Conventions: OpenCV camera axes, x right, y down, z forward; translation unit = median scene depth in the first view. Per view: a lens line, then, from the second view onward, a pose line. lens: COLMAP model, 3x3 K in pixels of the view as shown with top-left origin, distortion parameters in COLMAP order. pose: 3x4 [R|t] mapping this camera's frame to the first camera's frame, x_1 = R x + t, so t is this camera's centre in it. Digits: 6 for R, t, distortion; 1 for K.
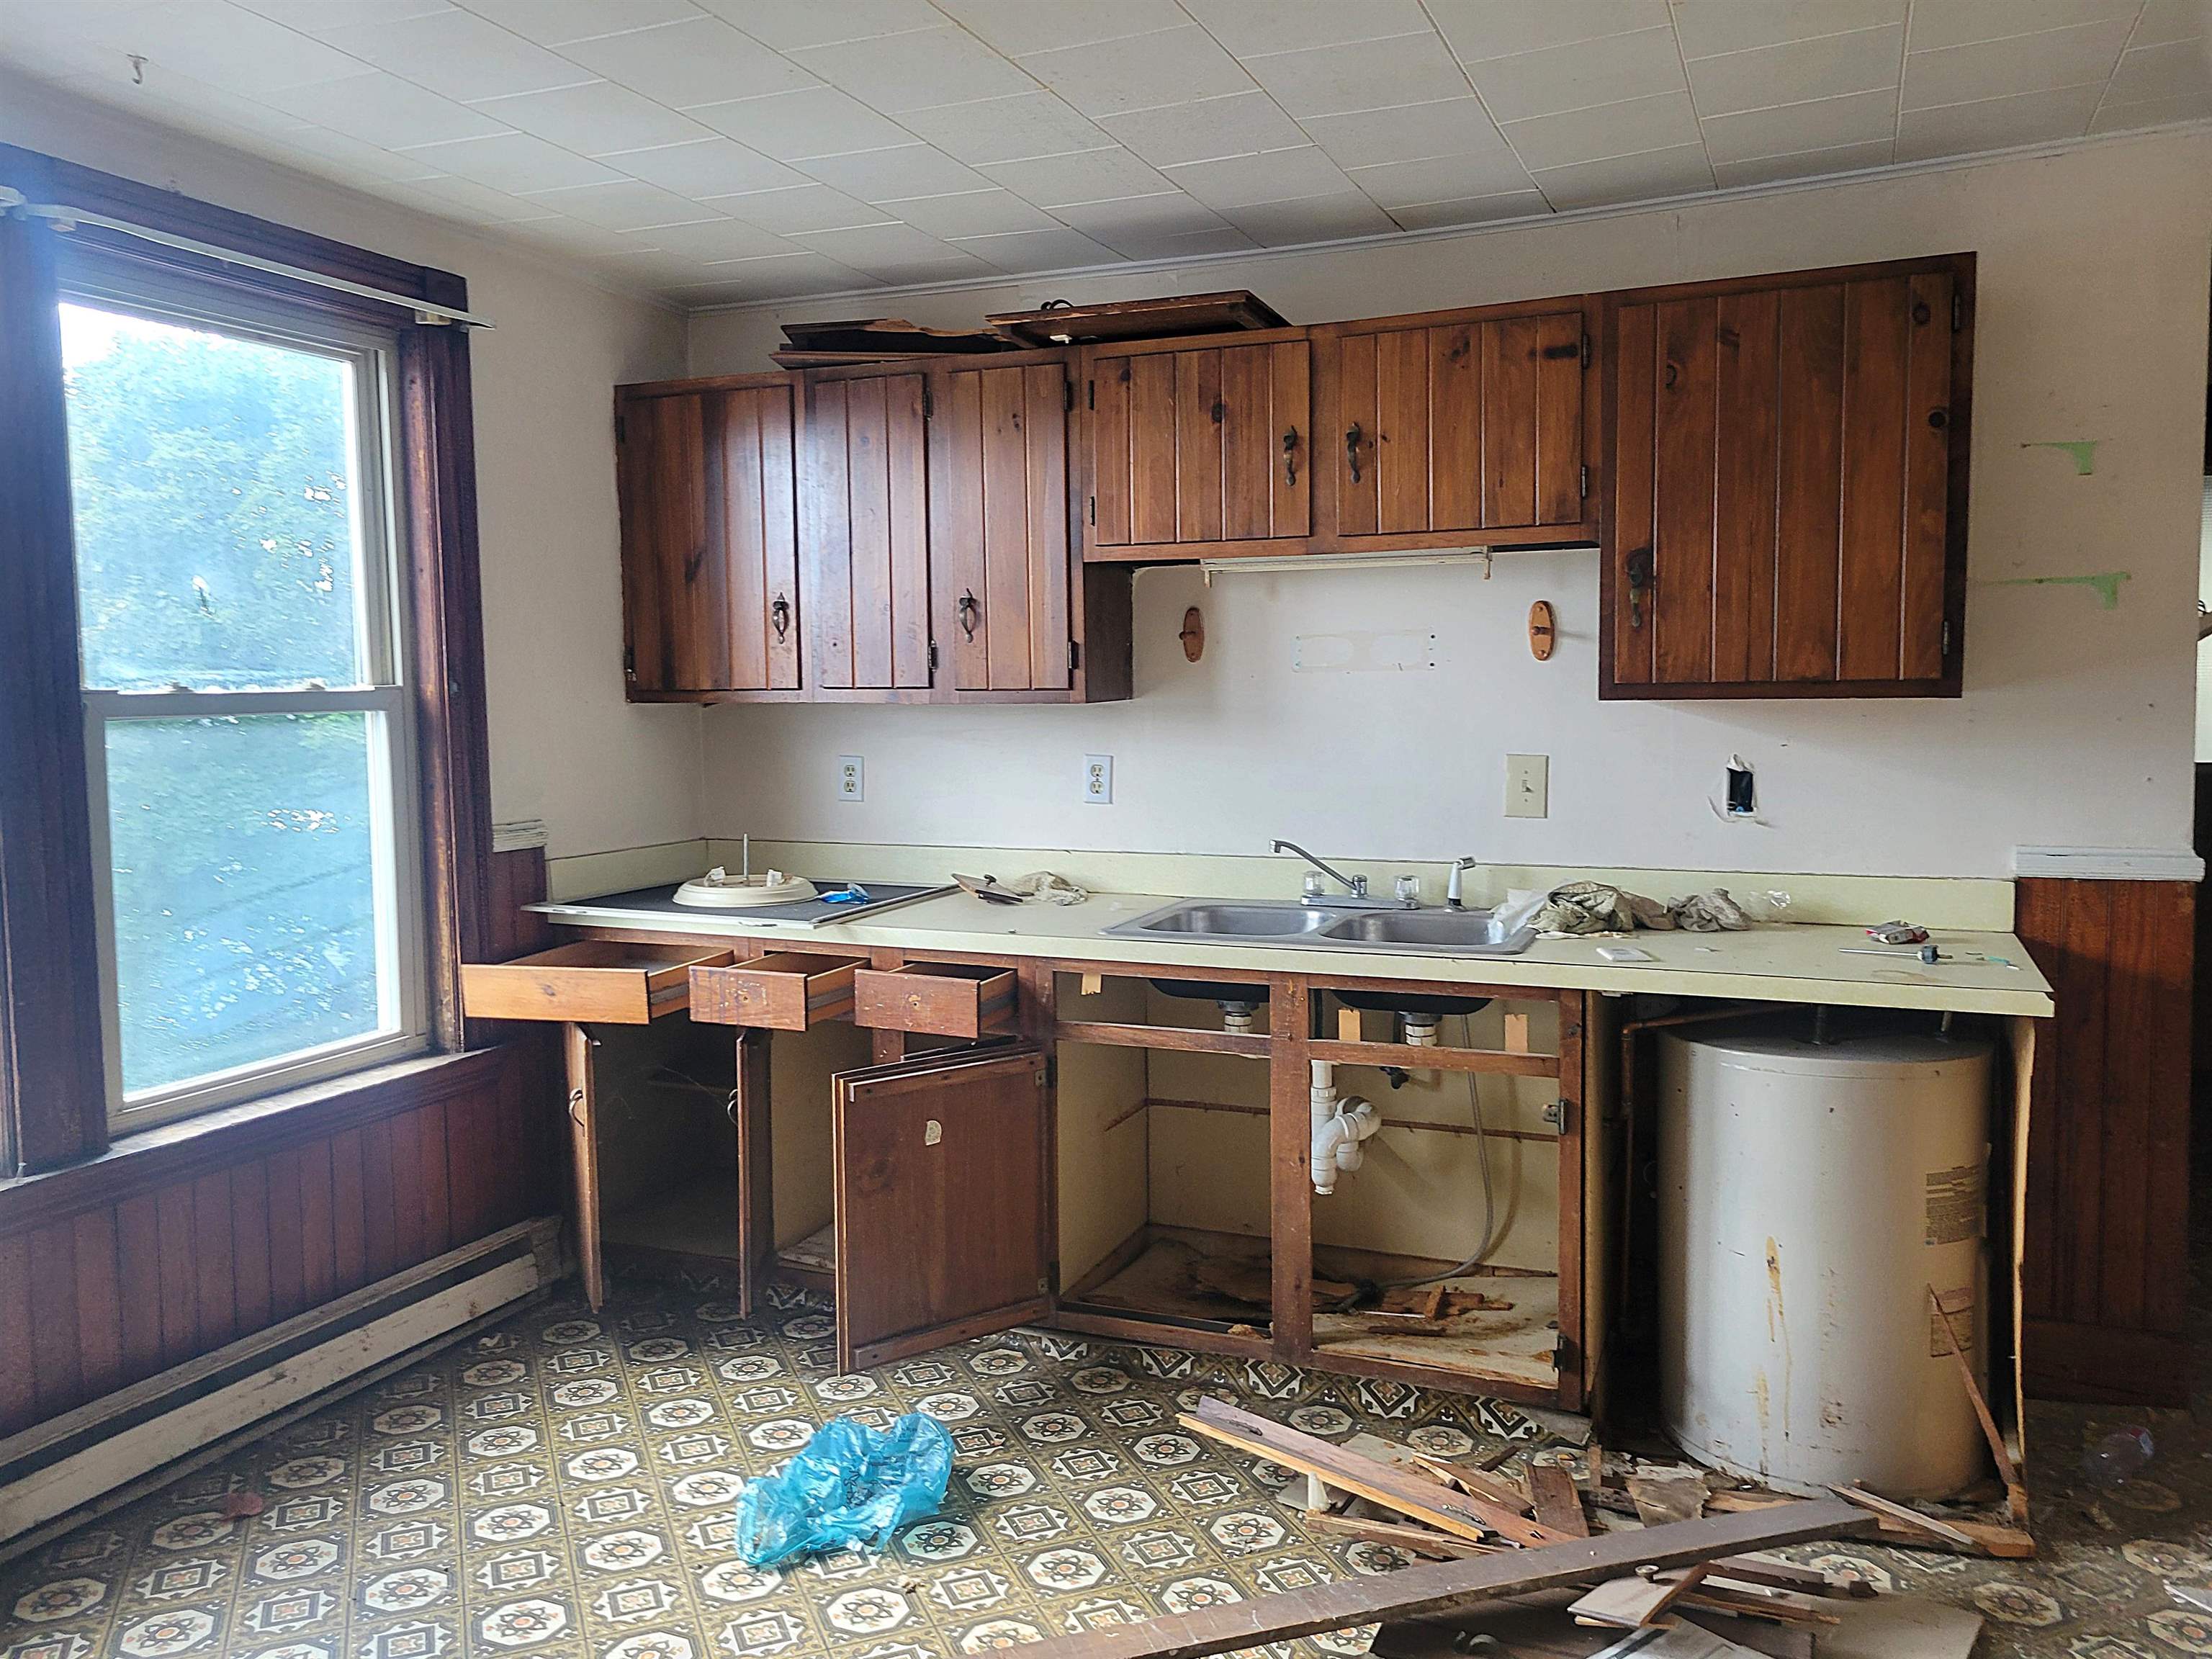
lens RADIAL K [[1702.1, 0, 1106.0], [0, 1702.1, 829.5], [0, 0, 1]] dist [0.003486, 0.000029]
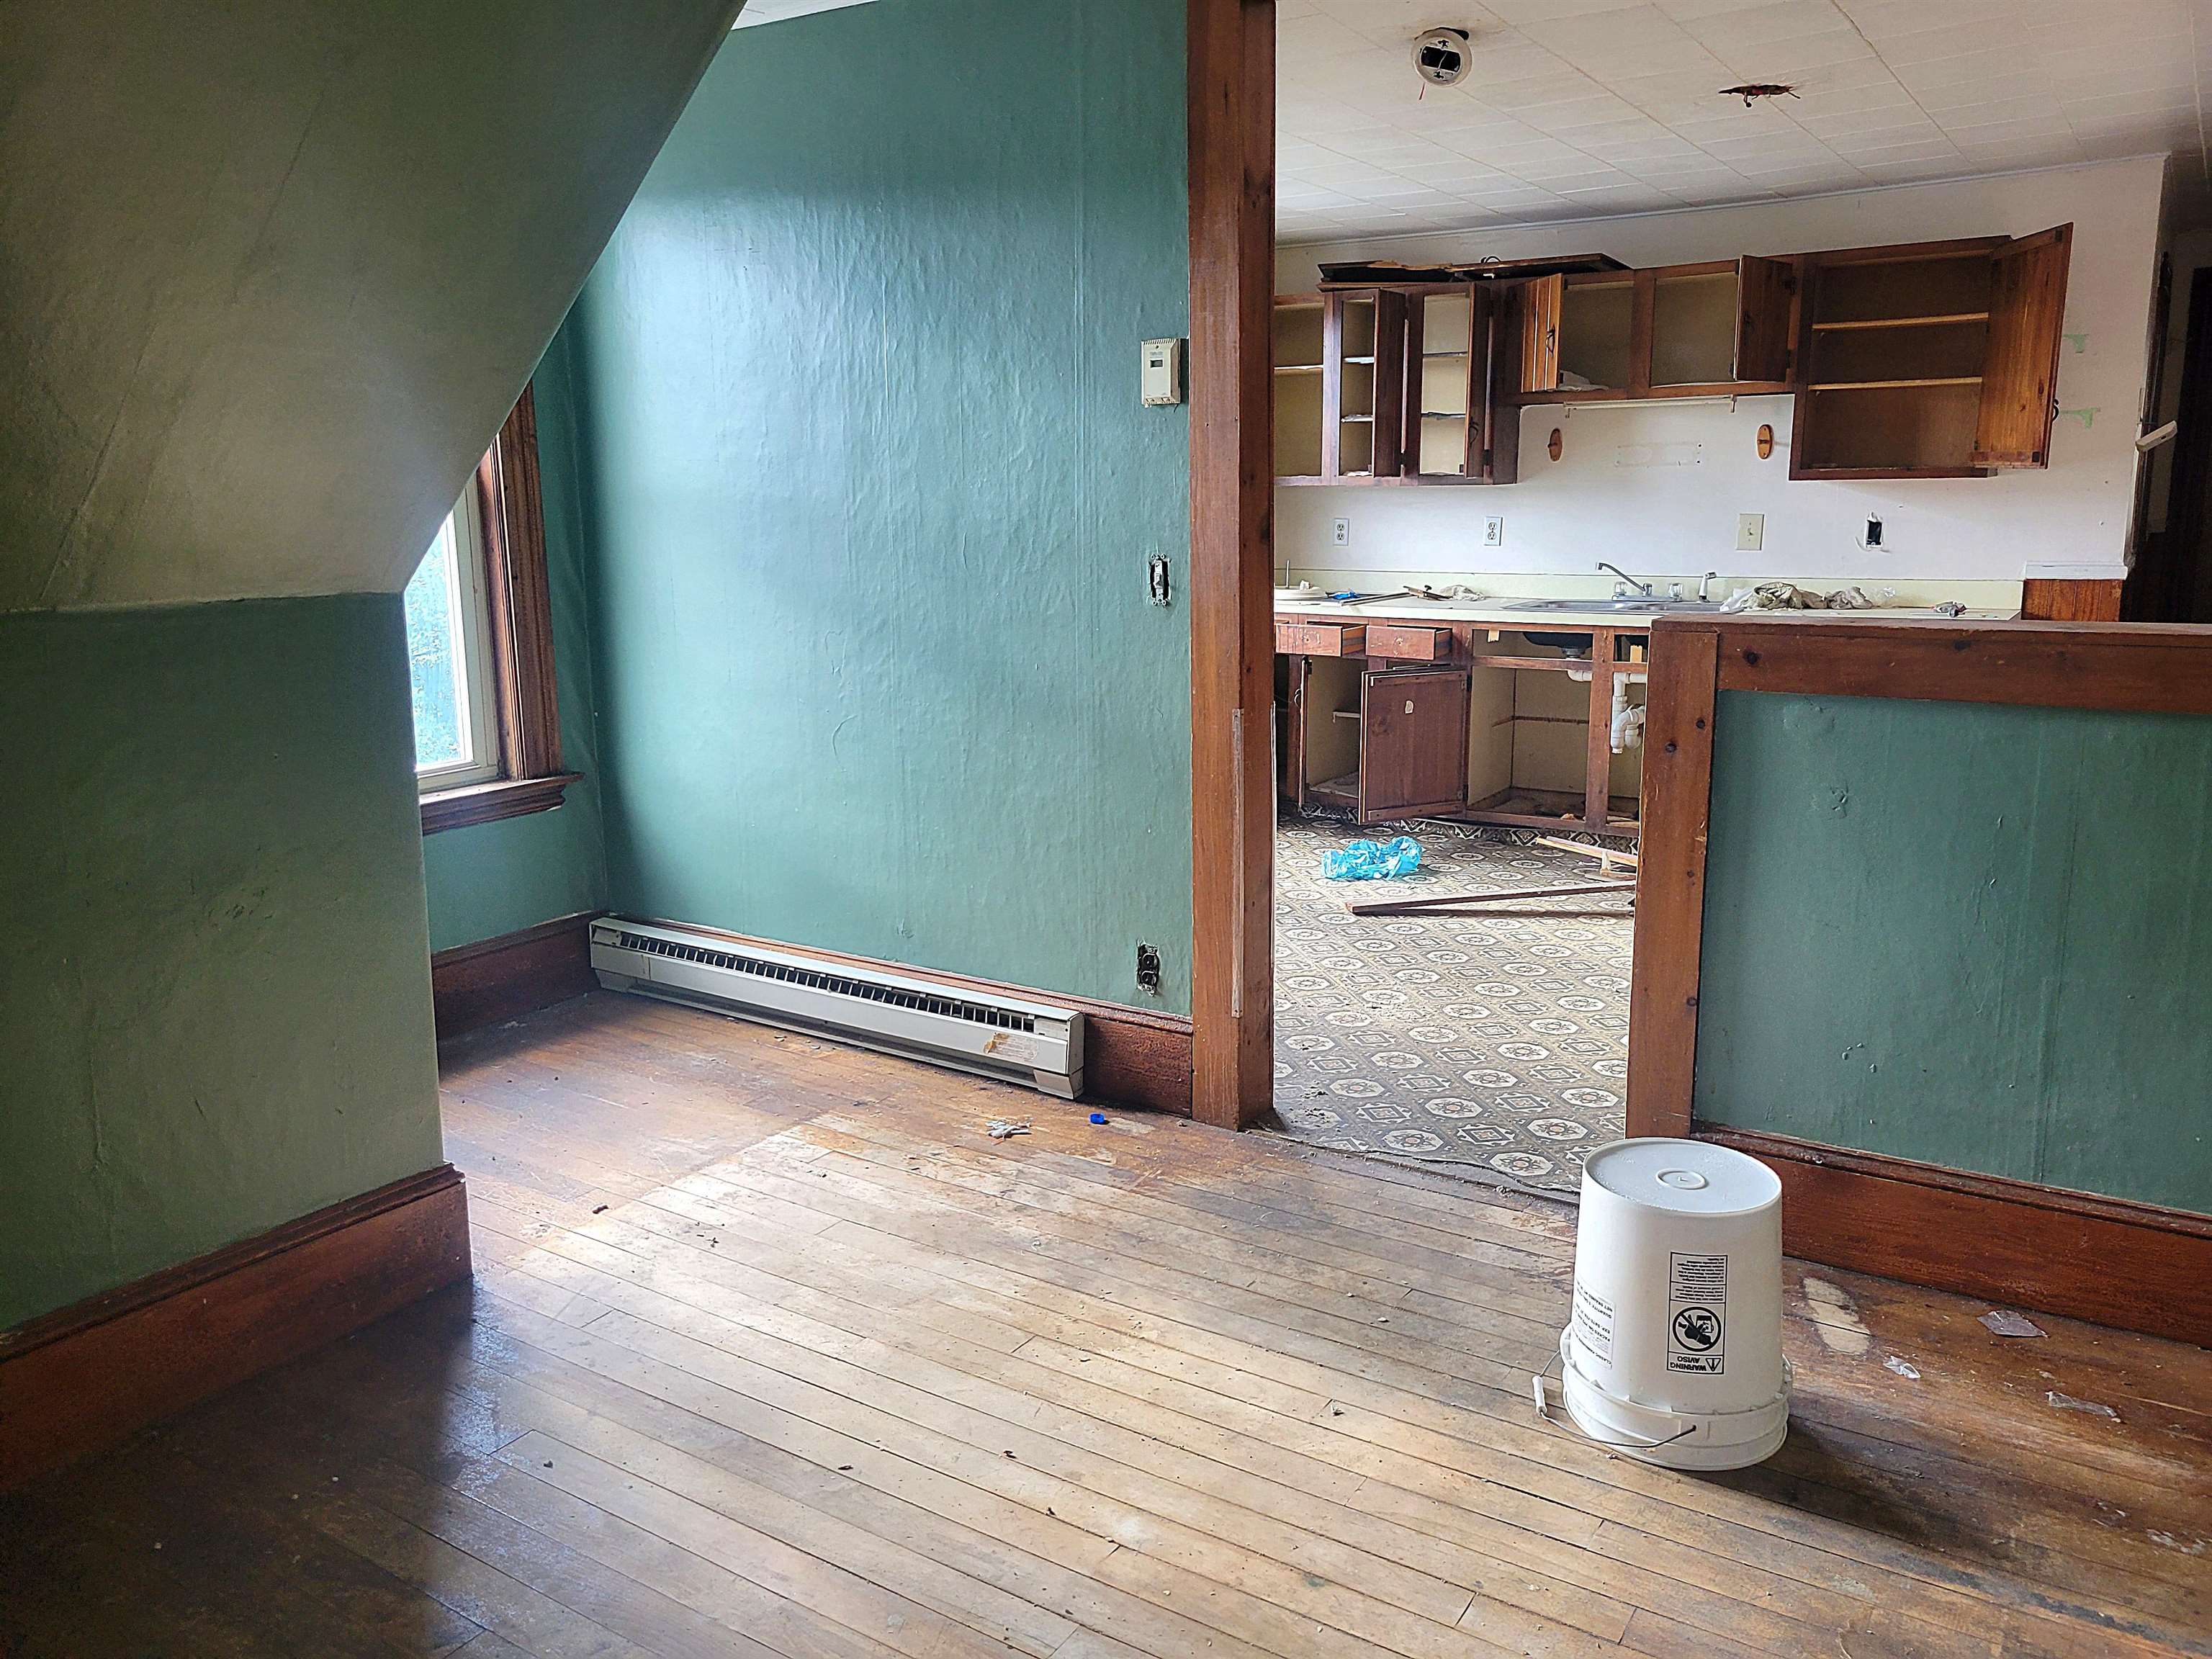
lens RADIAL K [[1677.3, 0, 1062.6], [0, 1677.3, 832.7], [0, 0, 1]] dist [0.000388, -0.003397]
pose [[0.980319, 0.038436, -0.193643, -0.106765], [-0.016307, 0.993277, 0.114604, 0.101377], [0.196746, -0.109190, 0.974355, -0.906933]]
